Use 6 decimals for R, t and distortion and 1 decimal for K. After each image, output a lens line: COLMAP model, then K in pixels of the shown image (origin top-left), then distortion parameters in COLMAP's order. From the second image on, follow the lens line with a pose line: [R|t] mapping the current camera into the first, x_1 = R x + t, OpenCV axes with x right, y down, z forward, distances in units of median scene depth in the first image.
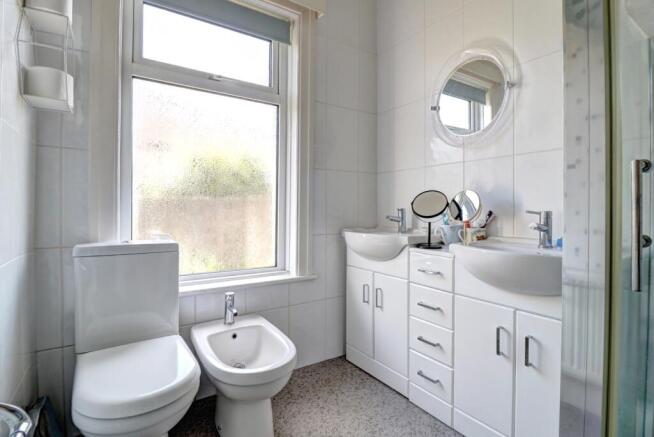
lens RADIAL K [[324.8, 0, 328.3], [0, 324.8, 214.7], [0, 0, 1]] dist [-0.002122, -0.010889]
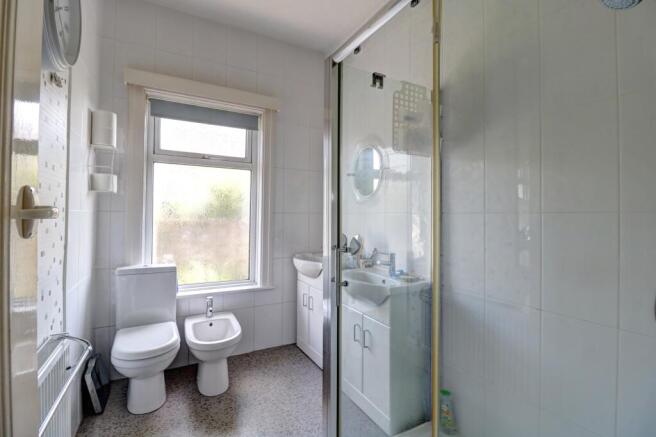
lens RADIAL K [[307.1, 0, 330.6], [0, 307.1, 215.7], [0, 0, 1]] dist [0.001327, -0.014139]
pose [[0.996227, 0.007633, -0.086445, 0.416382], [-0.009045, 0.999832, -0.015962, -0.140206], [0.086309, 0.016683, 0.996129, -0.455218]]
